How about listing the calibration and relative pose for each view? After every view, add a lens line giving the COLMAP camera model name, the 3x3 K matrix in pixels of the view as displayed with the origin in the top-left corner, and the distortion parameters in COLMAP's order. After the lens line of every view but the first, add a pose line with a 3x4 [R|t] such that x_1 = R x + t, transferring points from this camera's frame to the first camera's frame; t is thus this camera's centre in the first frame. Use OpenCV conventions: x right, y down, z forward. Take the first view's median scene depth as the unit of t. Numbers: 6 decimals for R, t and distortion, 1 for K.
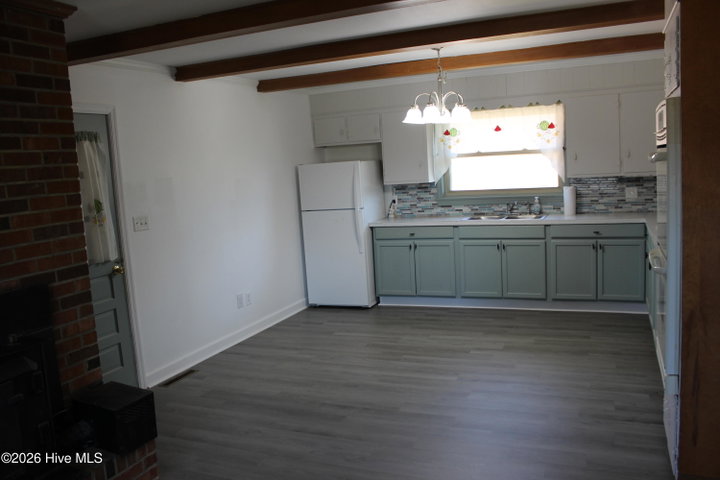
lens RADIAL K [[597.9, 0, 363.7], [0, 597.9, 239.8], [0, 0, 1]] dist [-0.147981, 0.096248]
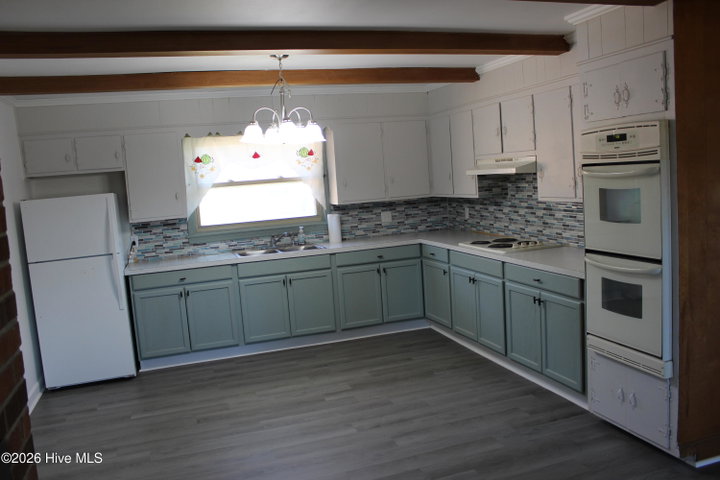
lens RADIAL K [[597.9, 0, 362.3], [0, 597.9, 243.3], [0, 0, 1]] dist [-0.147981, 0.096248]
pose [[0.751038, -0.067680, 0.656781, -0.281717], [0.106188, 0.994165, -0.018980, -0.017631], [-0.651664, 0.083997, 0.753843, 0.218473]]
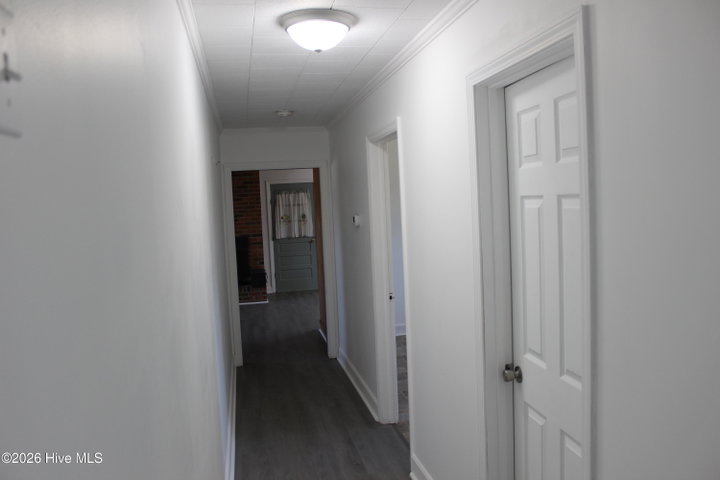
lens RADIAL K [[597.9, 0, 359.7], [0, 597.9, 239.7], [0, 0, 1]] dist [-0.147981, 0.096248]
pose [[0.558155, 0.074928, -0.826346, 1.419433], [-0.081470, 0.996051, 0.035286, -0.047971], [0.825727, 0.047628, 0.562056, -0.257542]]
